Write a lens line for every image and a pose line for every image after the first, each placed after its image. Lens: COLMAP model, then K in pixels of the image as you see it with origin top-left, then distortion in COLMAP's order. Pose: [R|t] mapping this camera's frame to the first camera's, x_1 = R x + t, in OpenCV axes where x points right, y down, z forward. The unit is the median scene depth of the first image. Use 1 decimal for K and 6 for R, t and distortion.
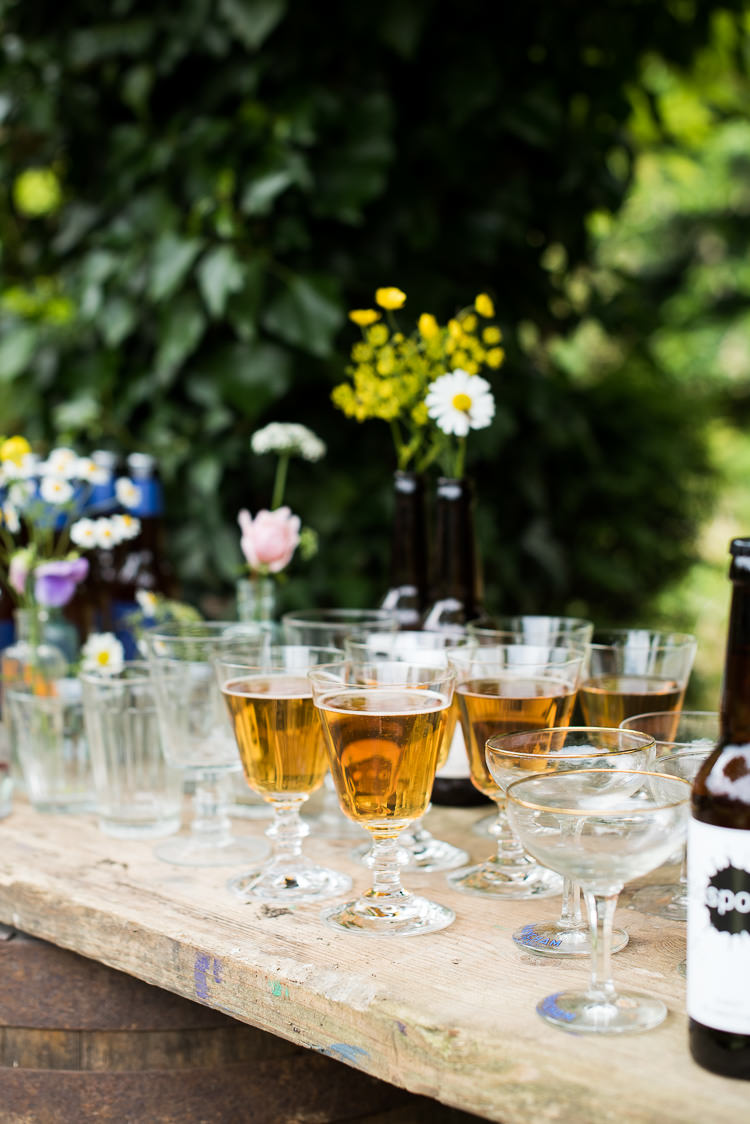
lens RADIAL K [[1883.1, 0, 274.5], [0, 1883.1, 514.4], [0, 0, 1]] dist [-0.078163, -0.023698]
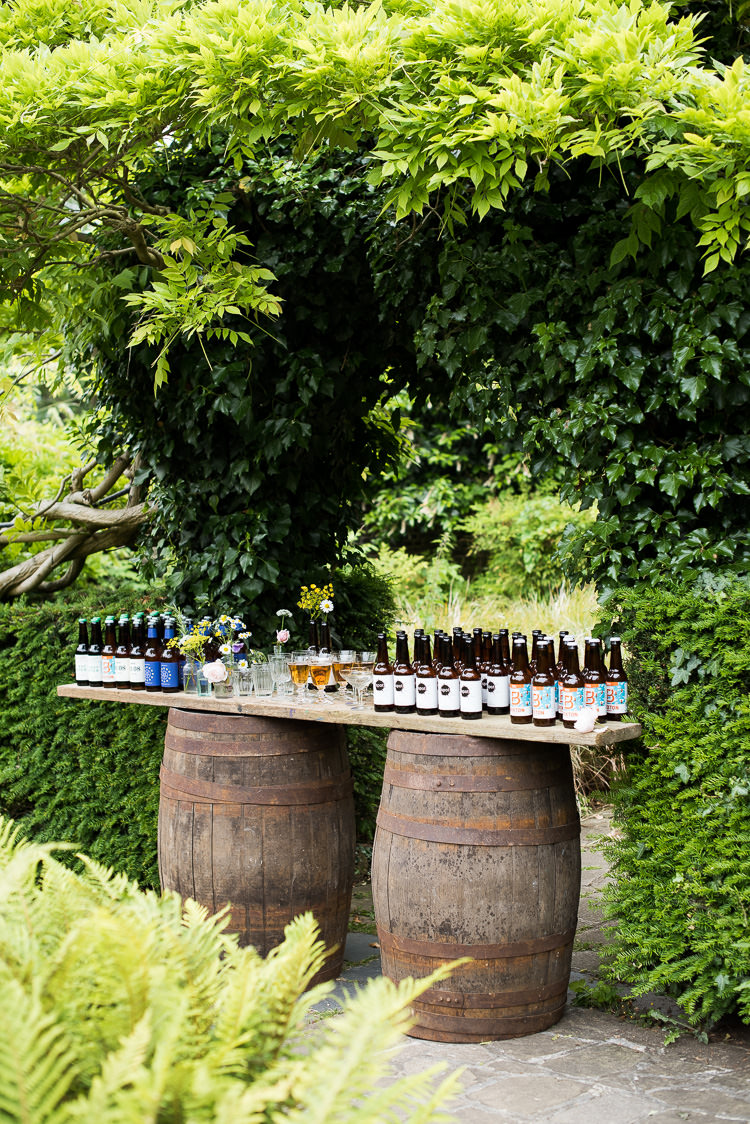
lens RADIAL K [[1644.1, 0, 373.5], [0, 1644.1, 589.4], [0, 0, 1]] dist [-0.161361, 0.029005]
pose [[0.980843, -0.029120, 0.192613, -0.406229], [0.031347, 0.999472, -0.008521, -0.043012], [-0.192264, 0.014396, 0.981238, -2.157475]]
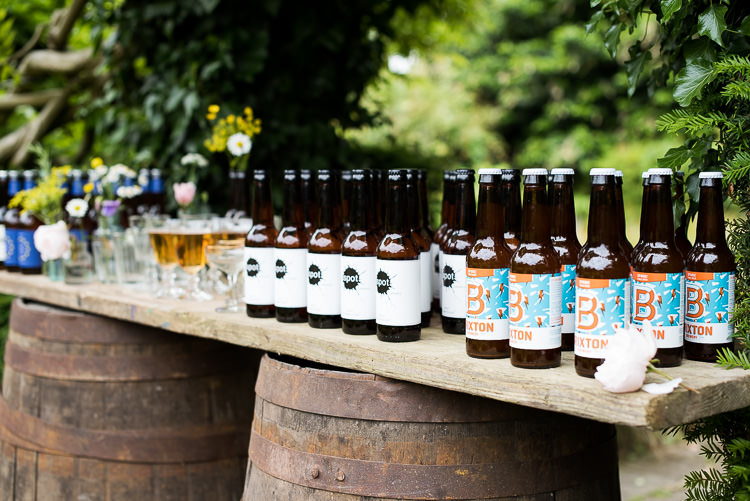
lens RADIAL K [[1097.1, 0, 375.0], [0, 1097.1, 250.5], [0, 0, 1]] dist [-0.161361, 0.029005]
pose [[0.999676, 0.002196, 0.025349, 0.185939], [-0.002291, 0.999990, 0.003732, 0.070558], [-0.025340, -0.003789, 0.999672, -0.509344]]
